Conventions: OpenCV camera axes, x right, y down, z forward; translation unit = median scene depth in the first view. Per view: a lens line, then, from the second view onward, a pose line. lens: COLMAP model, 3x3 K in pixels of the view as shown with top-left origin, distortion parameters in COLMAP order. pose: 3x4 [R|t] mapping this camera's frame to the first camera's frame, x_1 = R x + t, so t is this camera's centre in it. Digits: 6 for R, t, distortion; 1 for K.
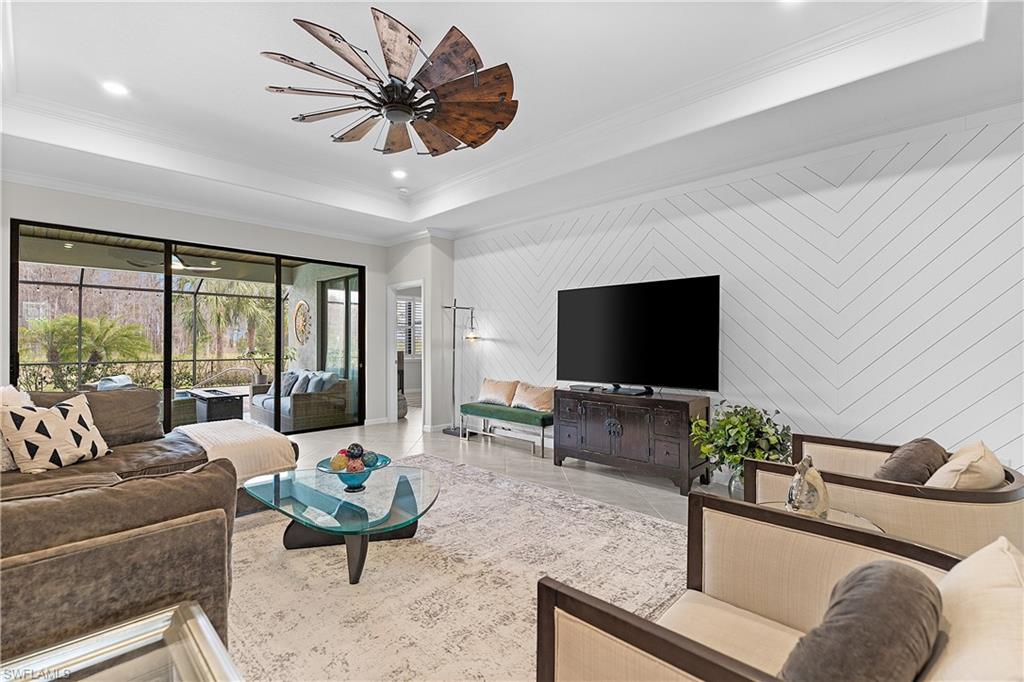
lens RADIAL K [[457.8, 0, 512.0], [0, 457.8, 341.0], [0, 0, 1]] dist [-0.002041, -0.000145]
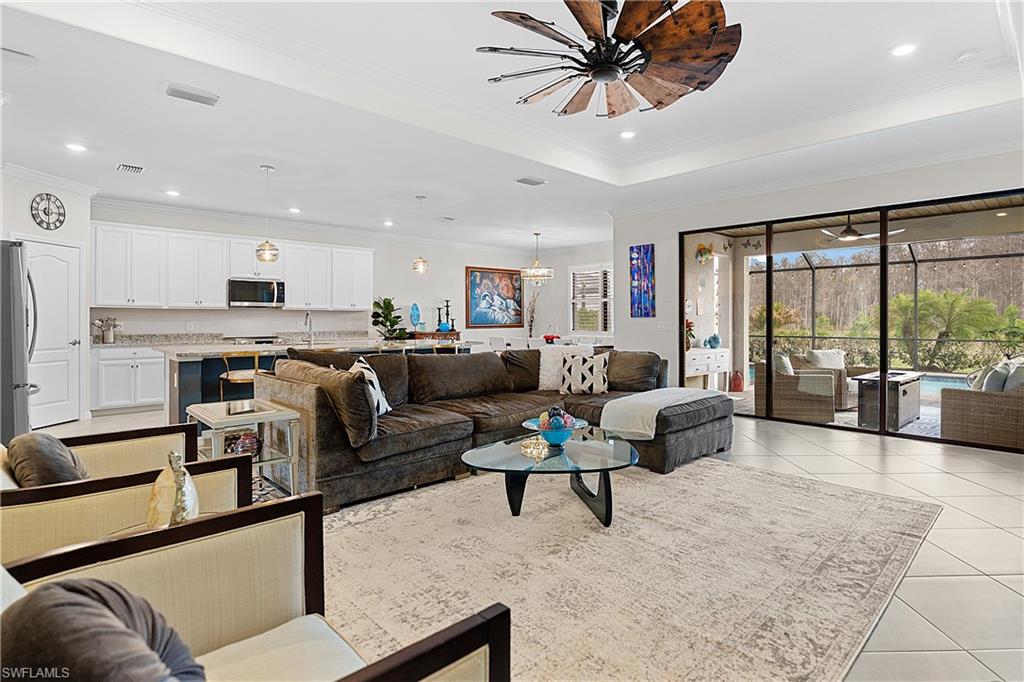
lens RADIAL K [[520.2, 0, 547.5], [0, 520.2, 321.3], [0, 0, 1]] dist [-0.015161, 0.000468]
pose [[-0.016393, 0.002075, -0.999863, 0.522104], [0.004955, 0.999986, 0.001994, 0.007452], [0.999853, -0.004921, -0.016403, 0.565897]]
